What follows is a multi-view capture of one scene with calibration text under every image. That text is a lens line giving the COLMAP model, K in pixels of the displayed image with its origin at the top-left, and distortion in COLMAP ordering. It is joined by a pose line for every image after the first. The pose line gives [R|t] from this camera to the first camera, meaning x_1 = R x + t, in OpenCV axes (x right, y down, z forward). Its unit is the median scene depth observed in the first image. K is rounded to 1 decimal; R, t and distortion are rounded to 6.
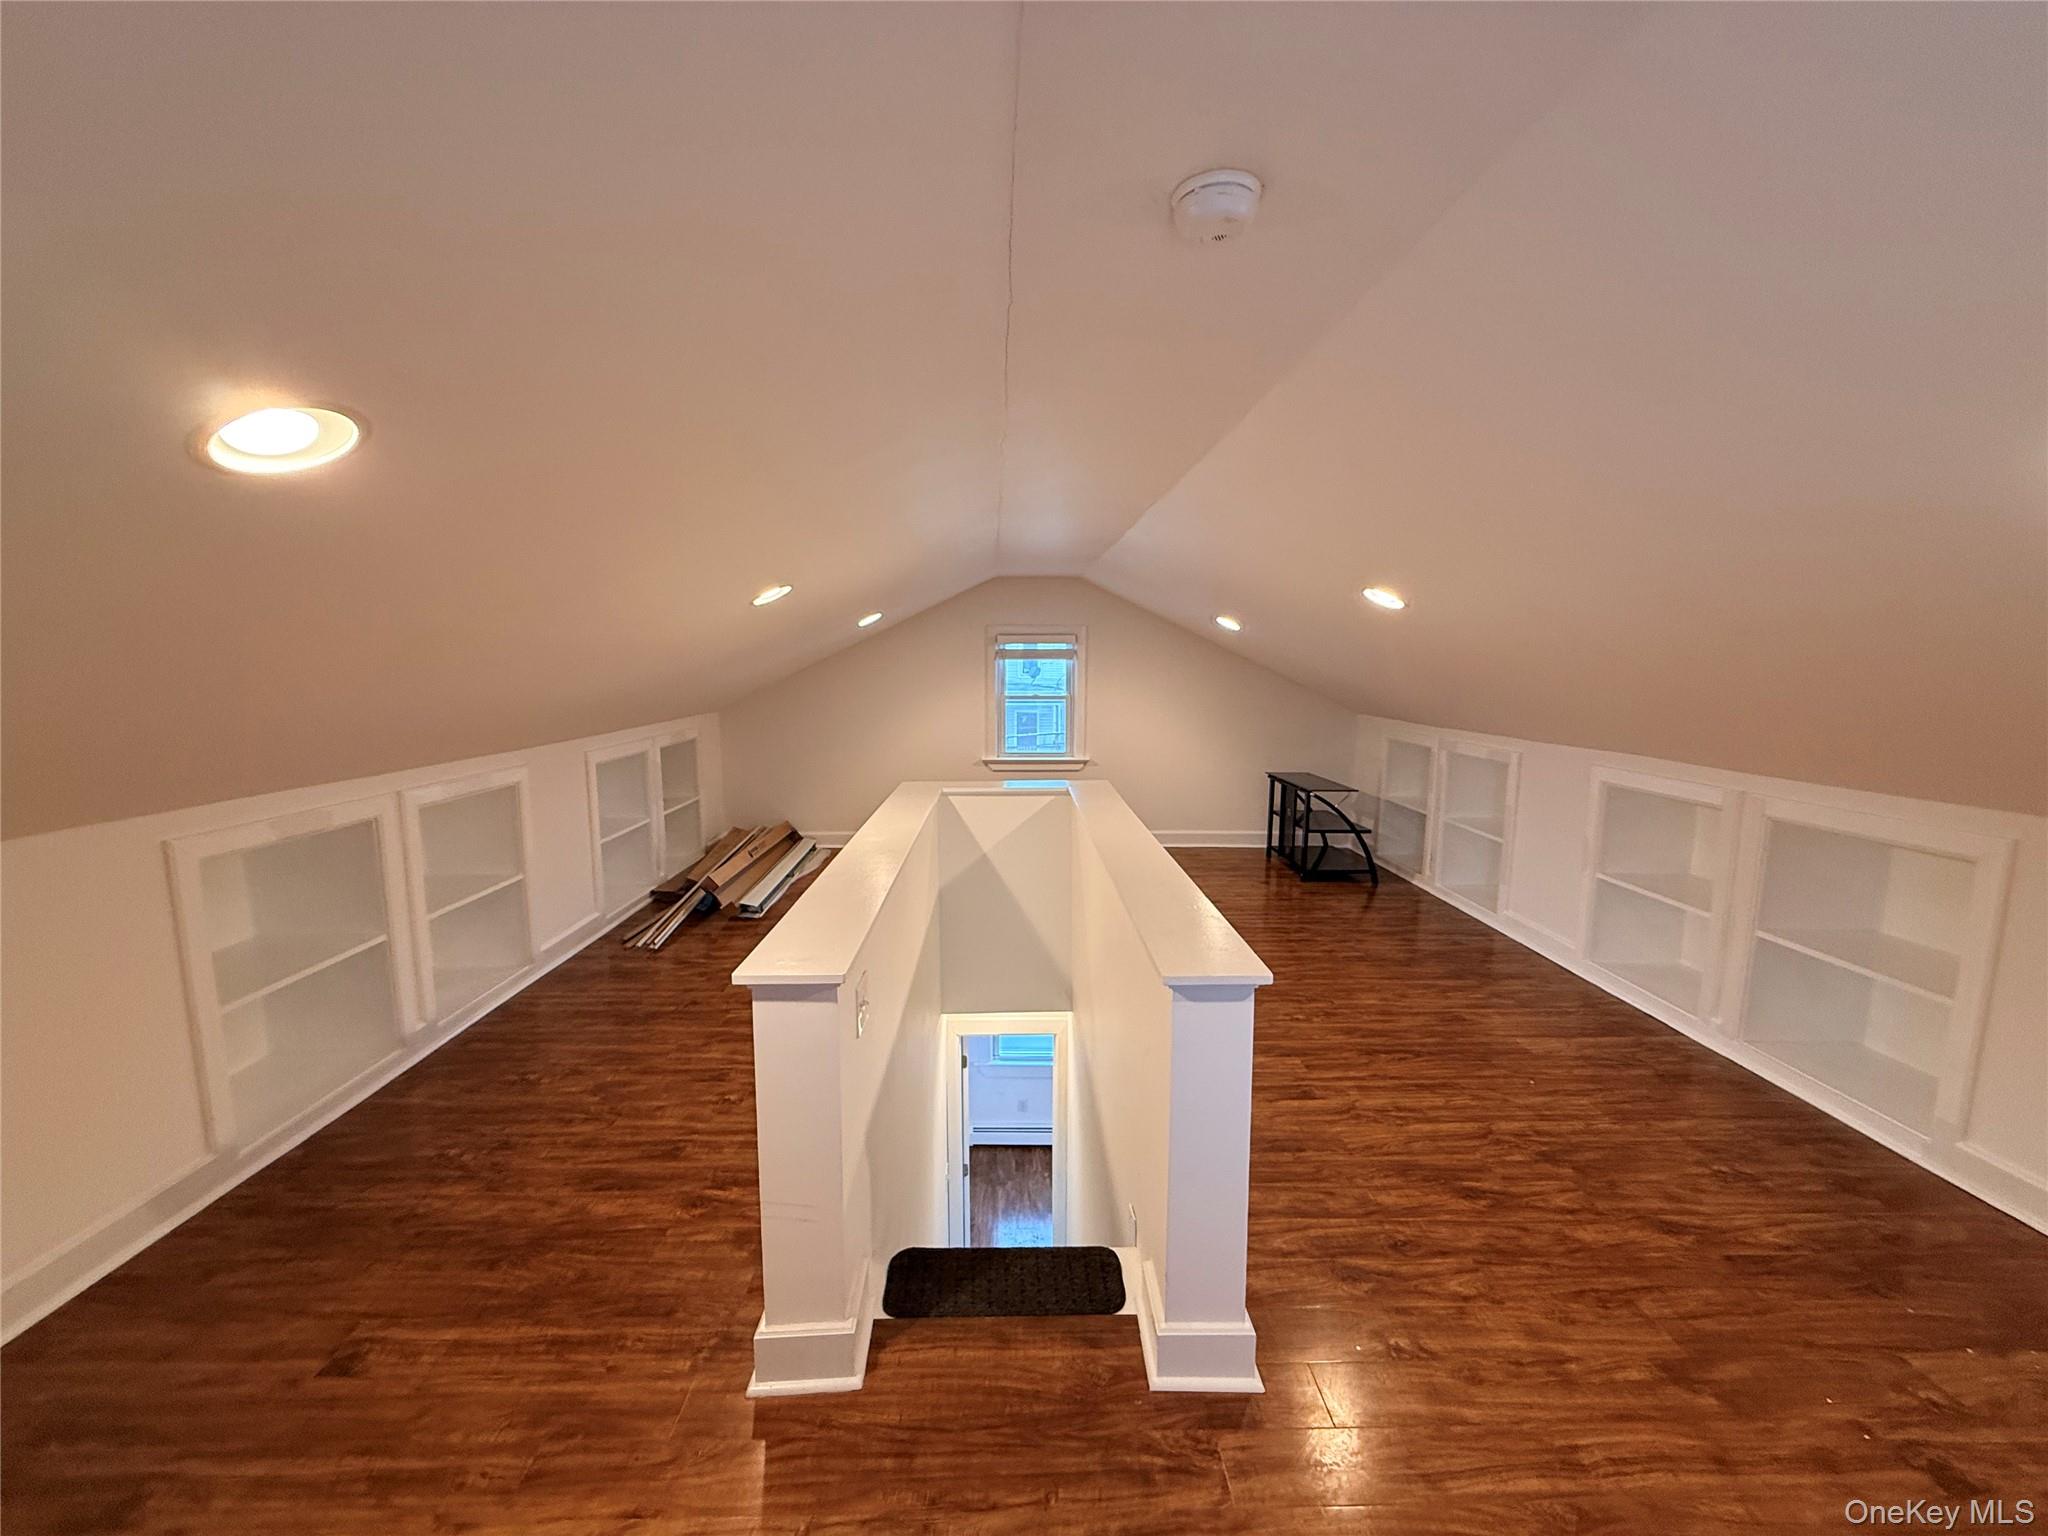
lens RADIAL K [[815.4, 0, 1024.0], [0, 815.4, 768.0], [0, 0, 1]] dist [0.000894, 0.000071]
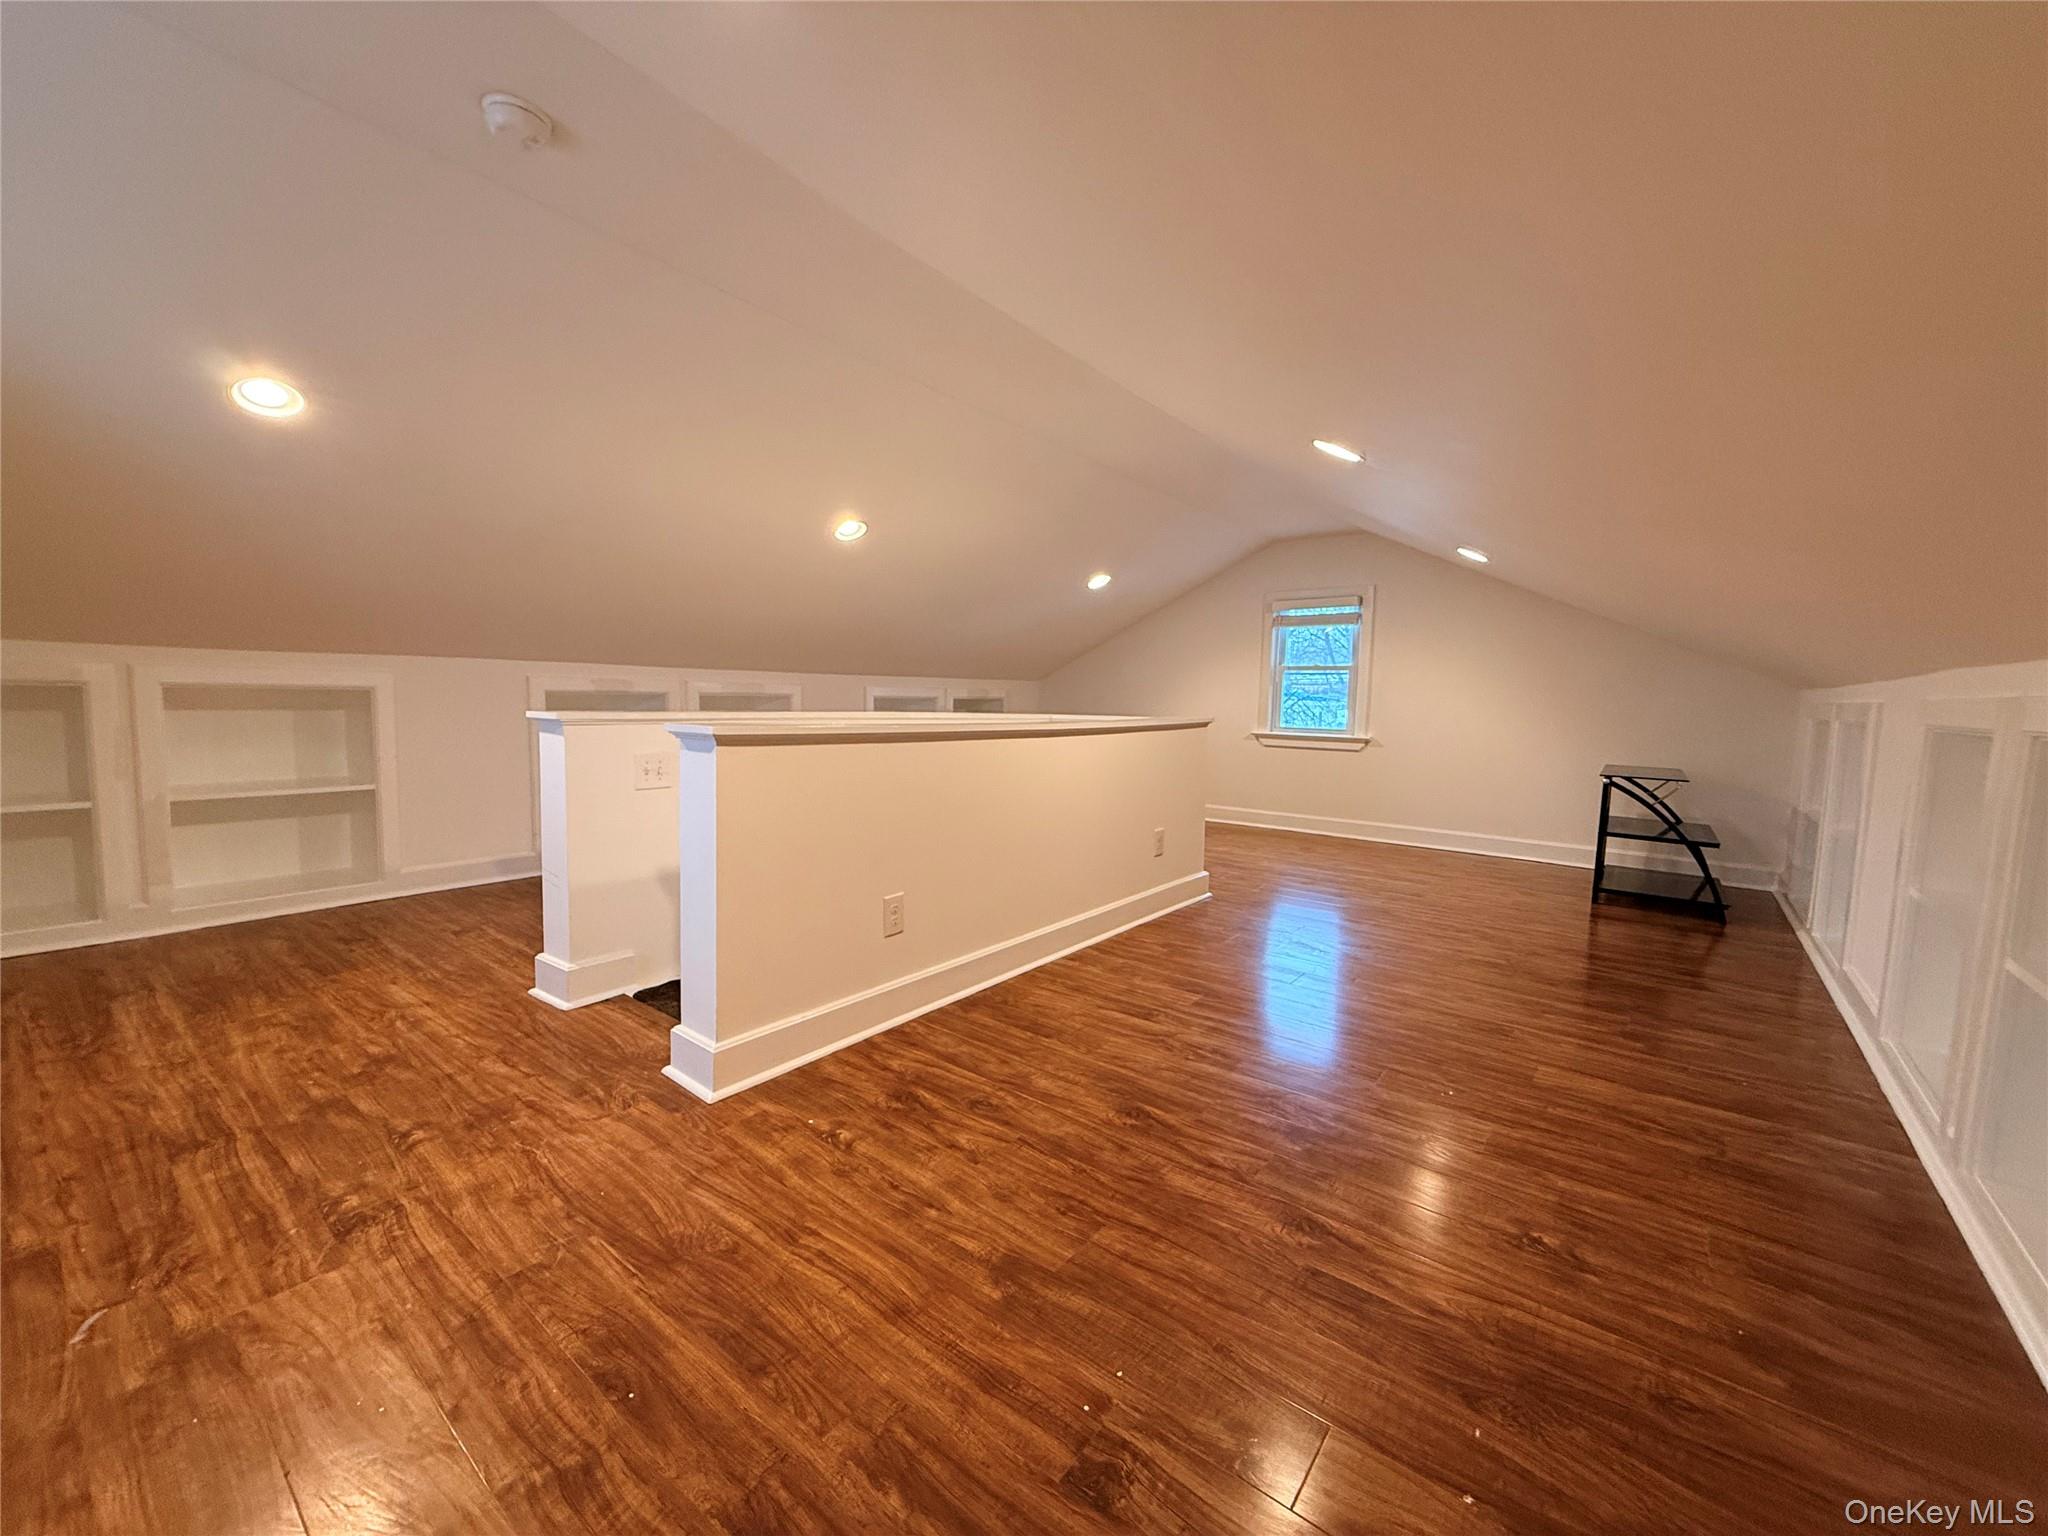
lens RADIAL K [[815.4, 0, 1024.0], [0, 815.4, 768.0], [0, 0, 1]] dist [0.000894, 0.000071]
pose [[0.771249, 0.071710, -0.632481, 0.962996], [-0.102720, 0.994632, -0.012487, 0.194418], [0.628191, 0.074599, 0.774475, 0.260451]]
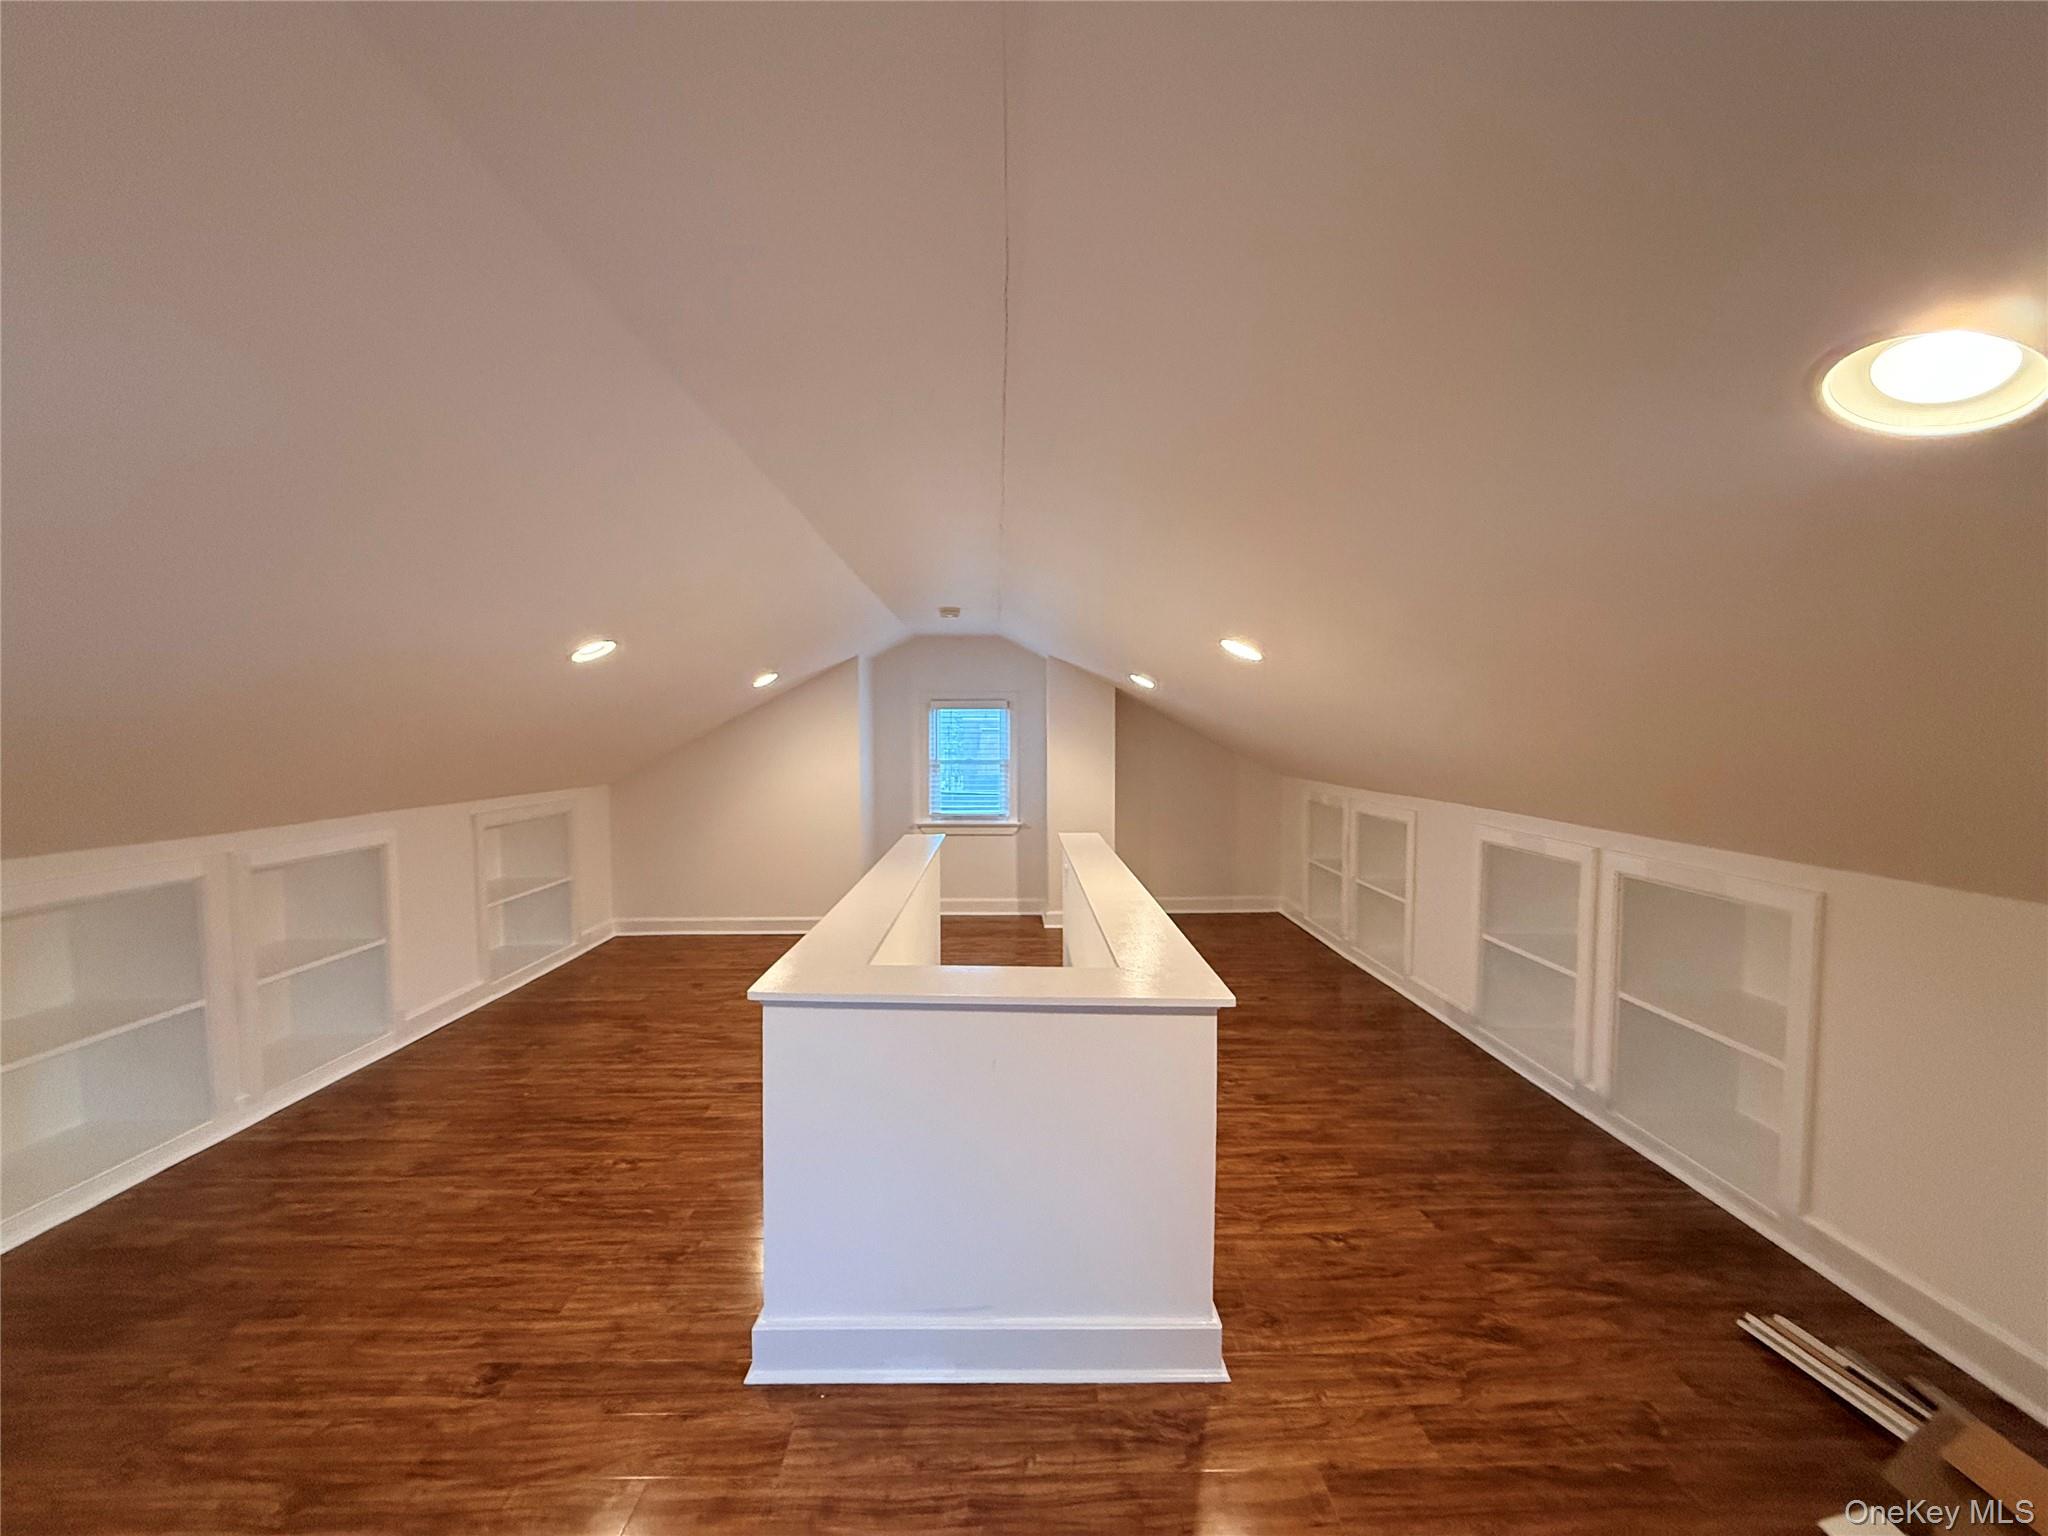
lens RADIAL K [[815.4, 0, 1024.0], [0, 815.4, 768.0], [0, 0, 1]] dist [0.000894, 0.000071]
pose [[-0.999983, -0.001440, 0.005719, -0.078504], [-0.000406, 0.984242, 0.176825, -0.316304], [-0.005884, 0.176819, -0.984226, 2.542342]]
